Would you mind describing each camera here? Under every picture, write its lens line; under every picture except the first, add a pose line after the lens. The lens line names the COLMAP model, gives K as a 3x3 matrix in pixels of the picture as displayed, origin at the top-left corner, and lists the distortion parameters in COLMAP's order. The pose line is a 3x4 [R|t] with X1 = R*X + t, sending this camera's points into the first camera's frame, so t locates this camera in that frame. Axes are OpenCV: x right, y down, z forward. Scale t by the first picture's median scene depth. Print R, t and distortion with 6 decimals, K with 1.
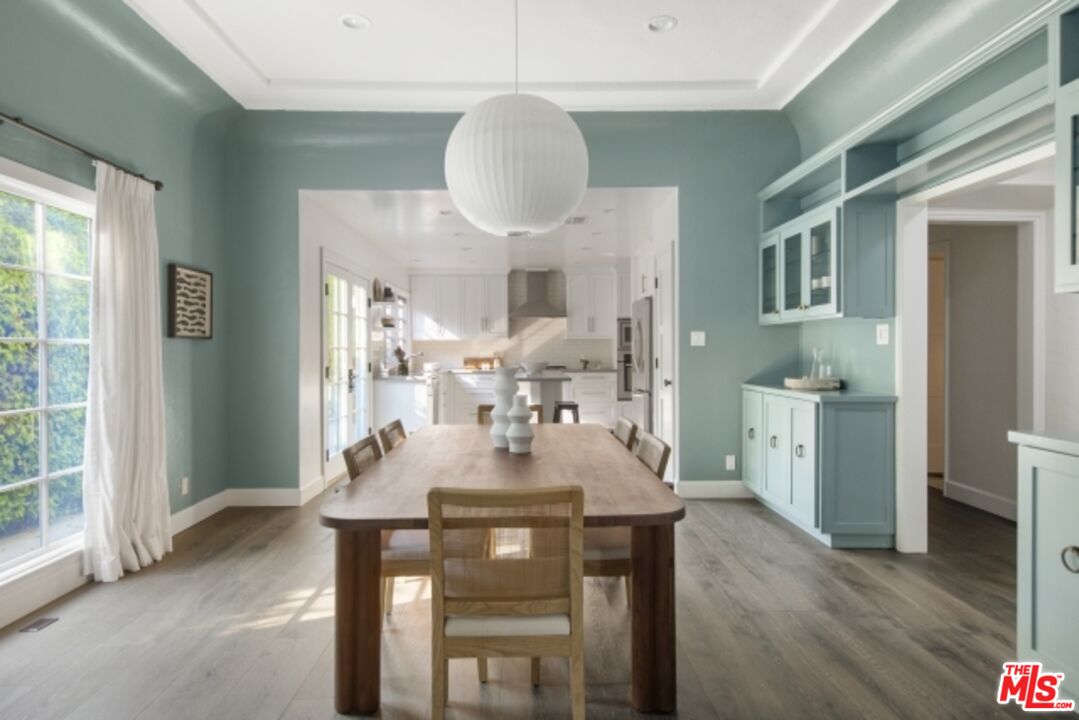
lens RADIAL K [[615.3, 0, 539.5], [0, 615.3, 358.3], [0, 0, 1]] dist [0.003640, 0.000356]
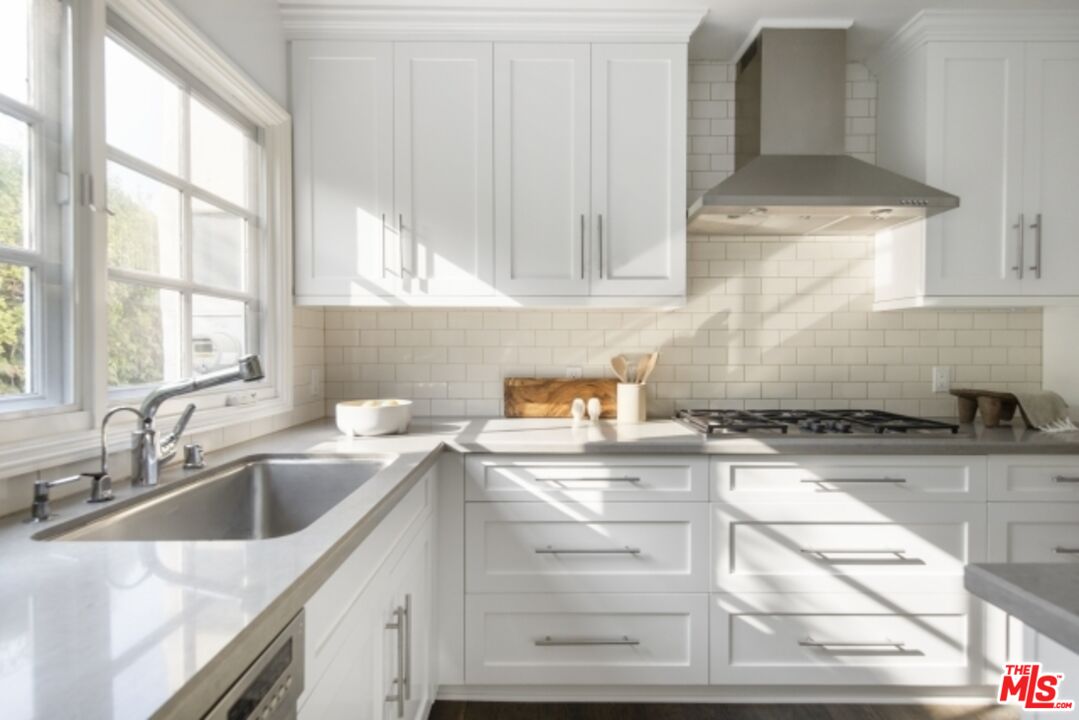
lens RADIAL K [[584.1, 0, 543.2], [0, 584.1, 360.0], [0, 0, 1]] dist [-0.001942, 0.005677]
pose [[0.999349, 0.008331, -0.035110, -0.100434], [-0.008135, 0.999950, 0.005733, -0.010373], [0.035156, -0.005444, 0.999367, 0.764697]]
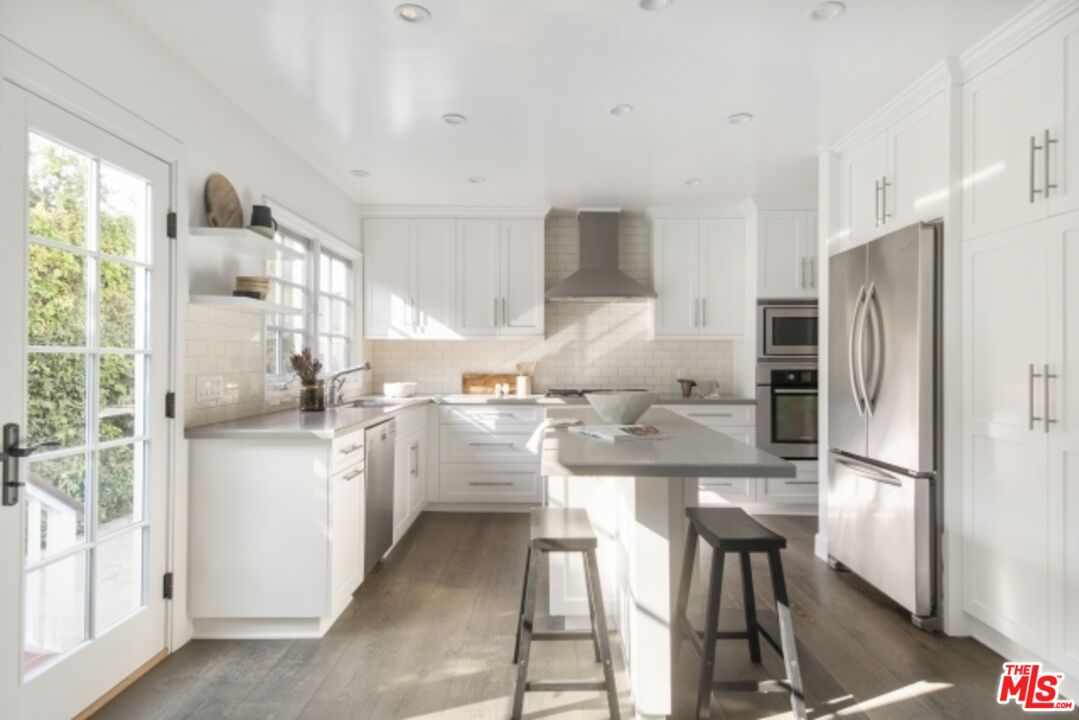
lens RADIAL K [[615.3, 0, 539.9], [0, 615.3, 354.8], [0, 0, 1]] dist [0.003640, 0.000356]
pose [[0.999190, 0.008205, -0.039388, -0.033656], [-0.009073, 0.999719, -0.021911, -0.006206], [0.039197, 0.022251, 0.998984, 0.467919]]
